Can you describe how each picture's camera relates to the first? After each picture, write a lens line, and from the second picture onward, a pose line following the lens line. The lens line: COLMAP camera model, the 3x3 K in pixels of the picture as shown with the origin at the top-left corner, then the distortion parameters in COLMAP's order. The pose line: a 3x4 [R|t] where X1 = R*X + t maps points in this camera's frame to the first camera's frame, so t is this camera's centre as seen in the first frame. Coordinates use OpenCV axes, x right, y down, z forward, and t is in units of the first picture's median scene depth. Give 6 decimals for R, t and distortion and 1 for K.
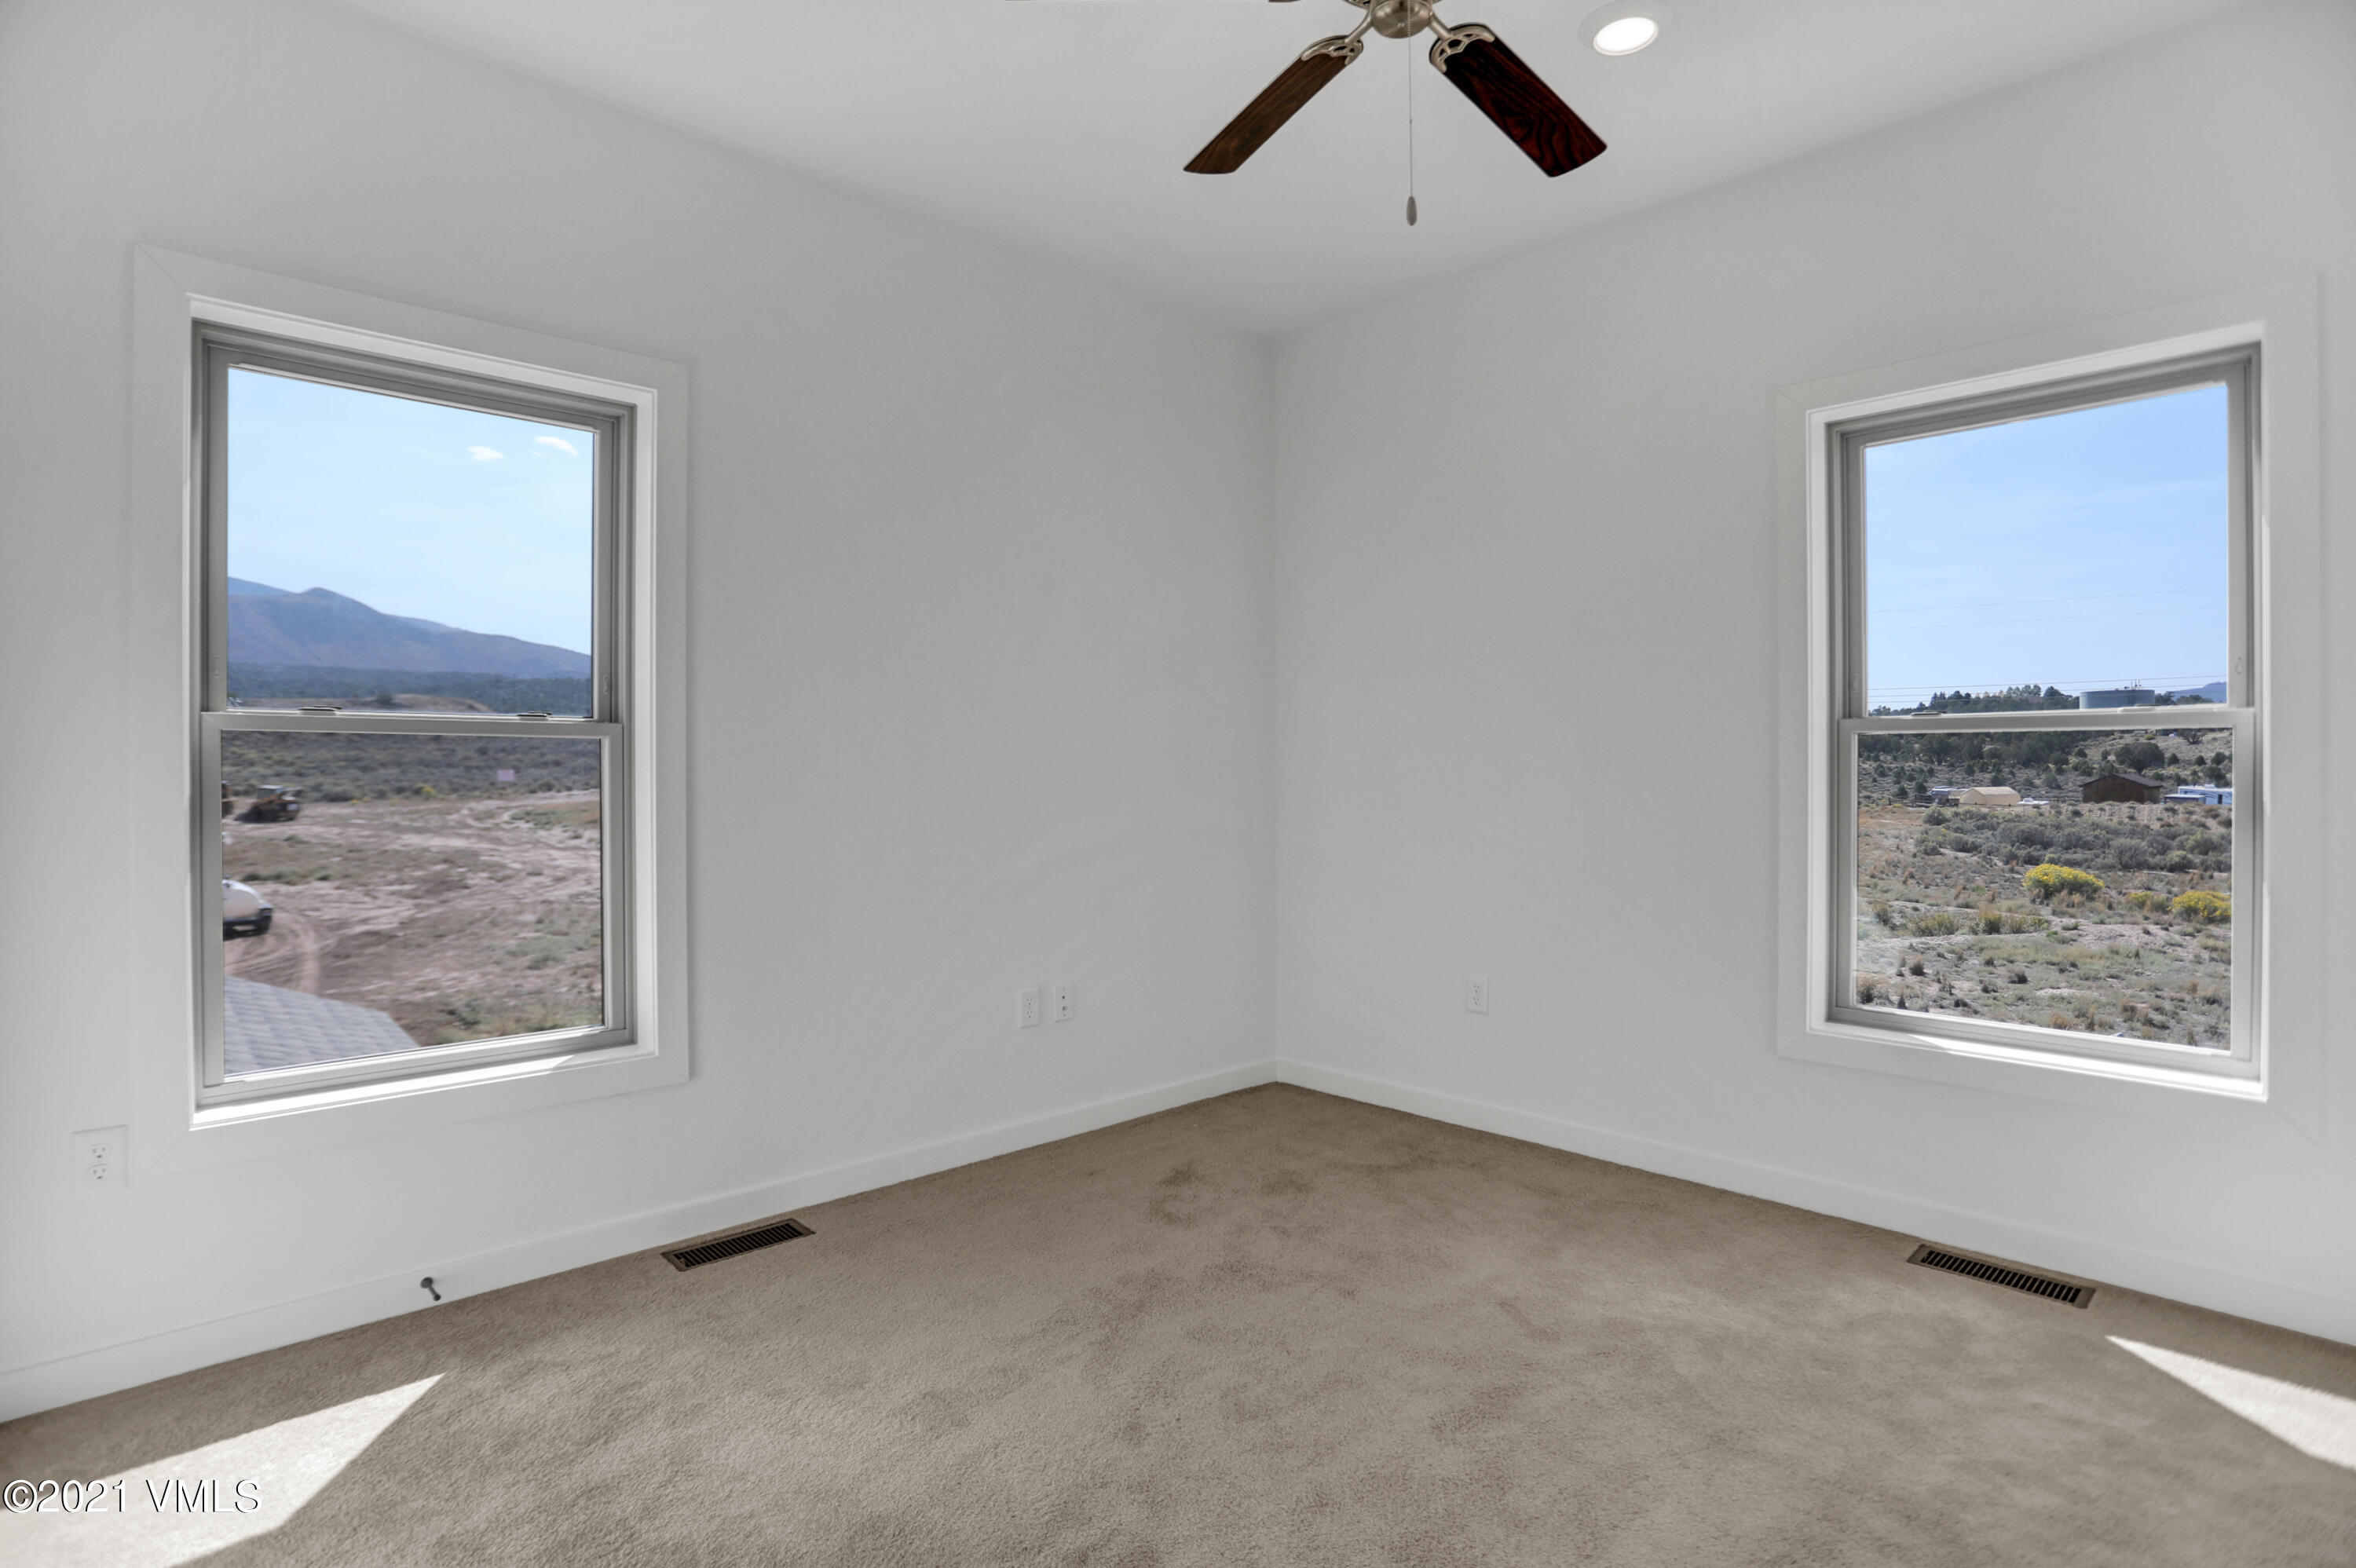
lens RADIAL K [[1179.0, 0, 1178.0], [0, 1179.0, 784.0], [0, 0, 1]] dist [-0.070033, 0.025071]
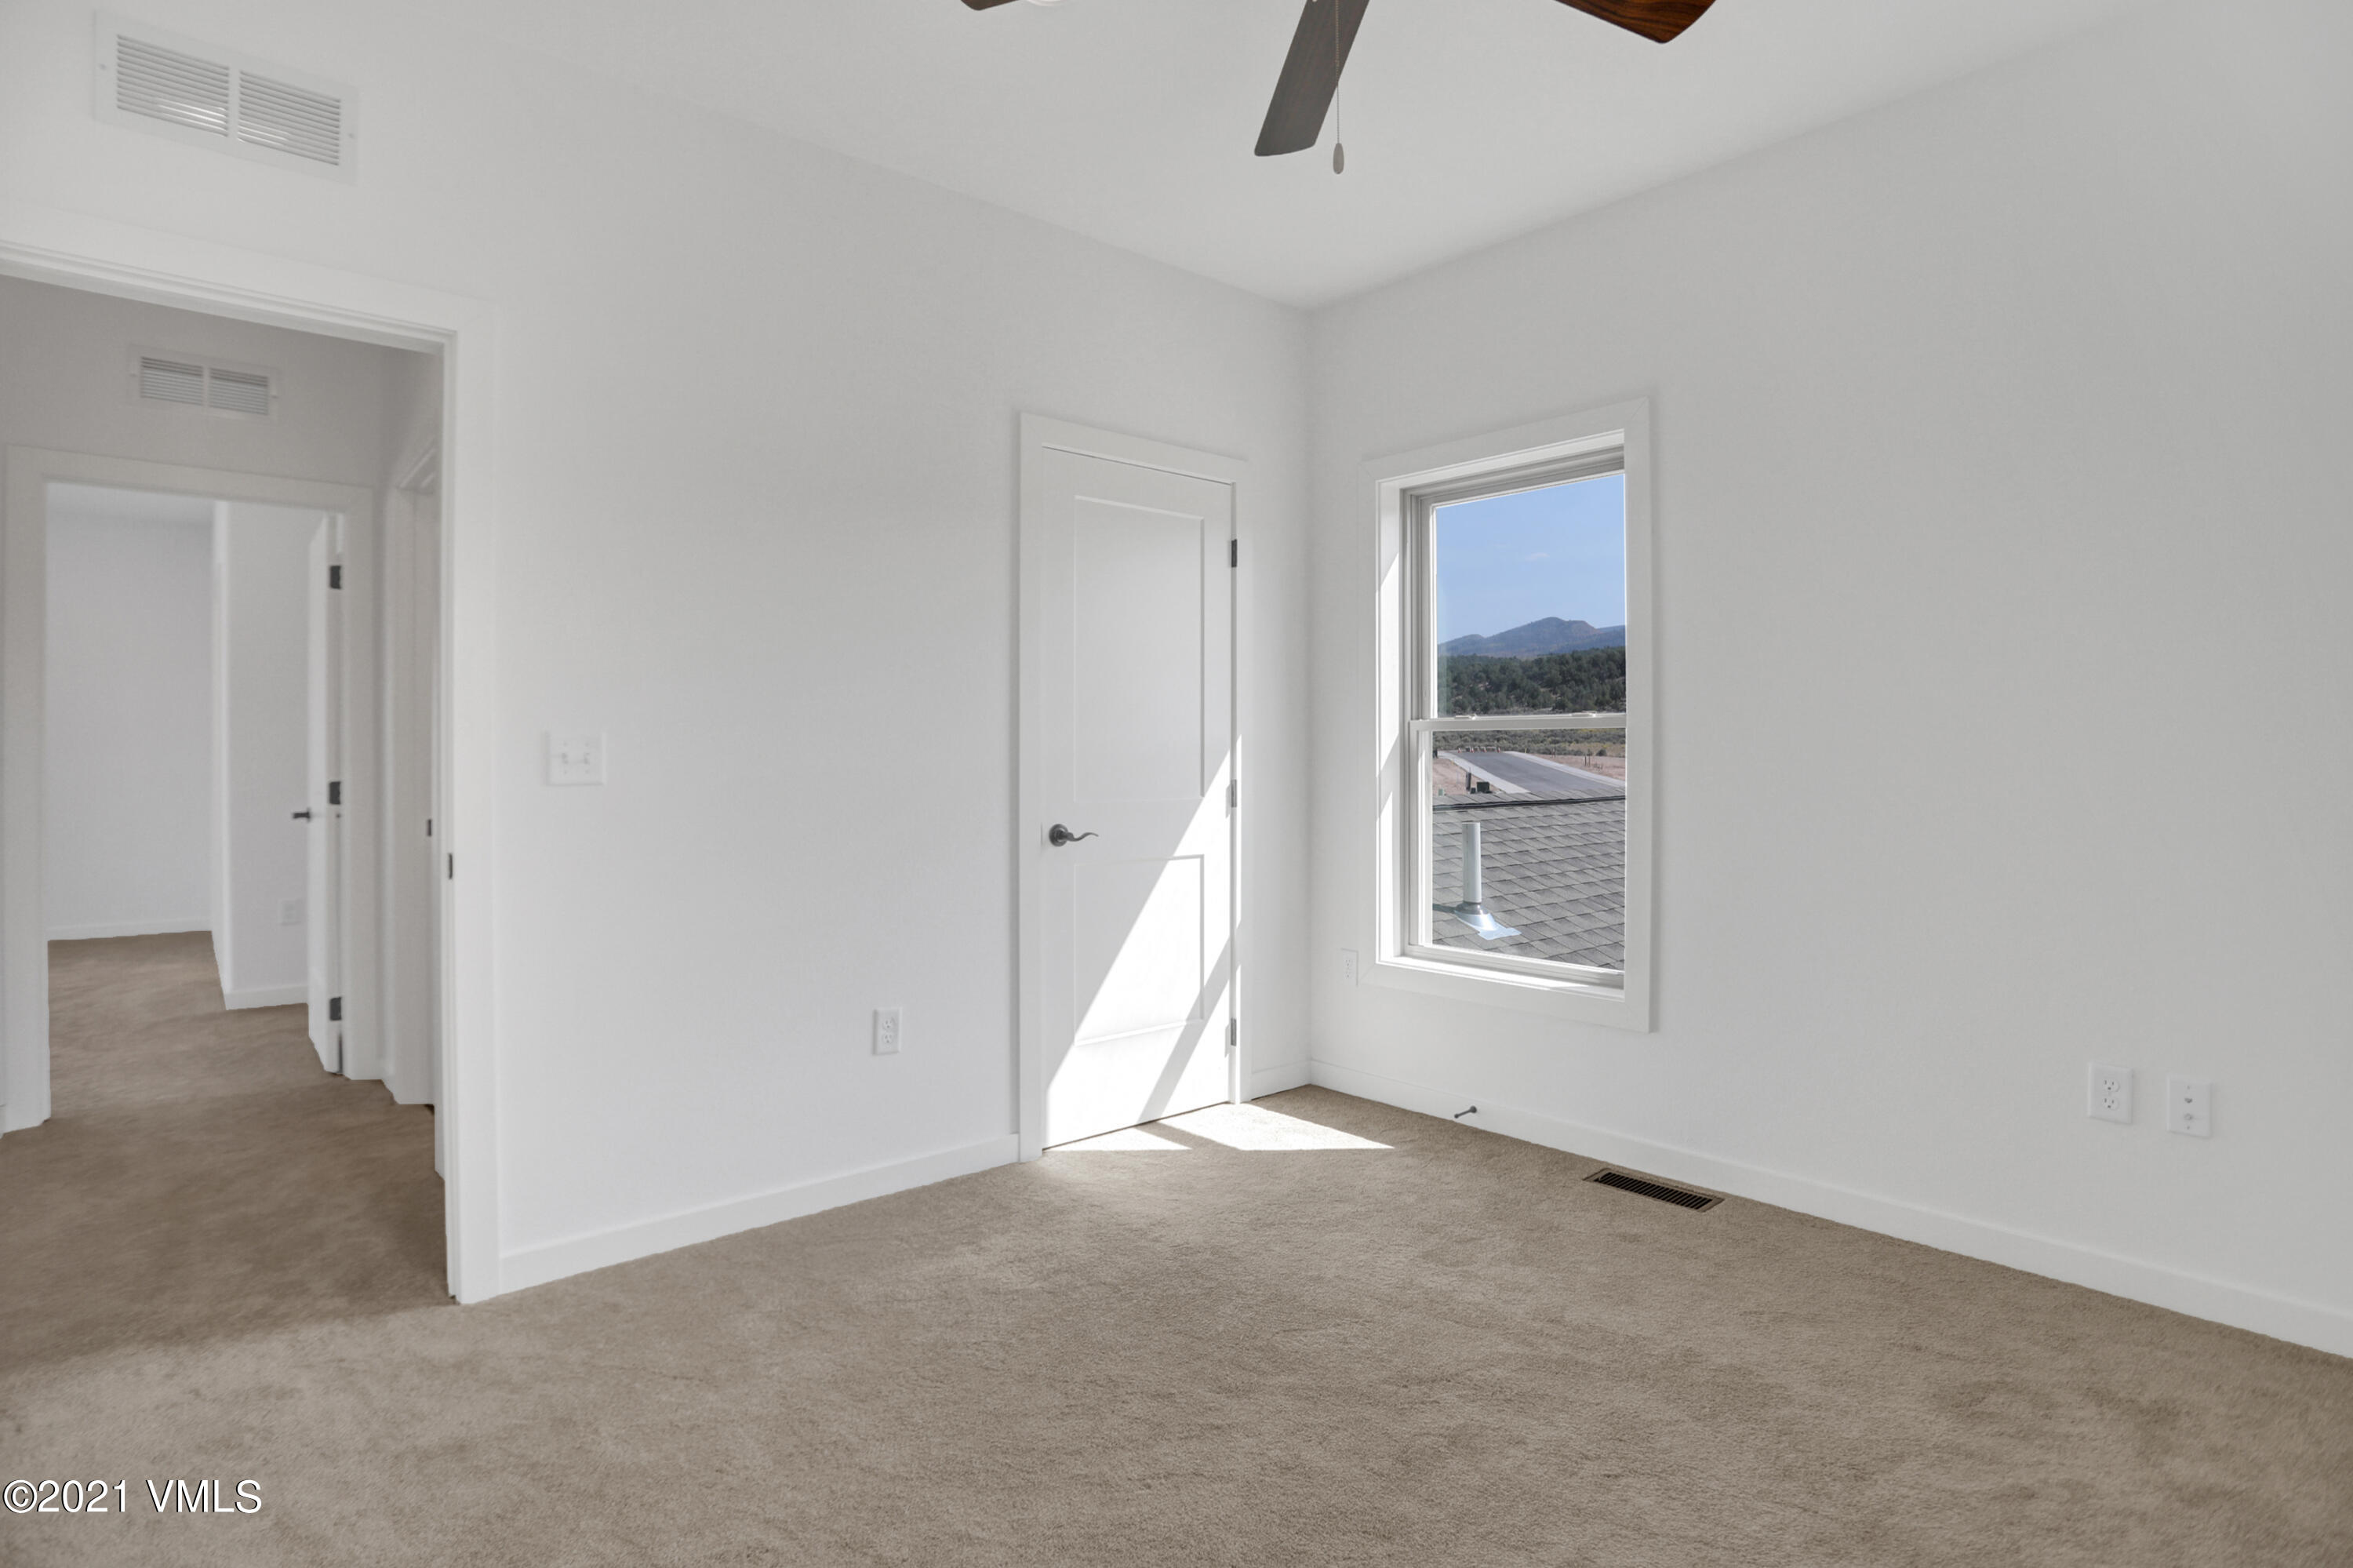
lens RADIAL K [[1177.7, 0, 1176.5], [0, 1177.7, 784.0], [0, 0, 1]] dist [-0.070033, 0.025071]
pose [[-0.050843, 0.014191, -0.998606, 0.808889], [-0.015767, 0.999763, 0.015010, 0.006333], [0.998582, 0.016508, -0.050607, 0.667984]]
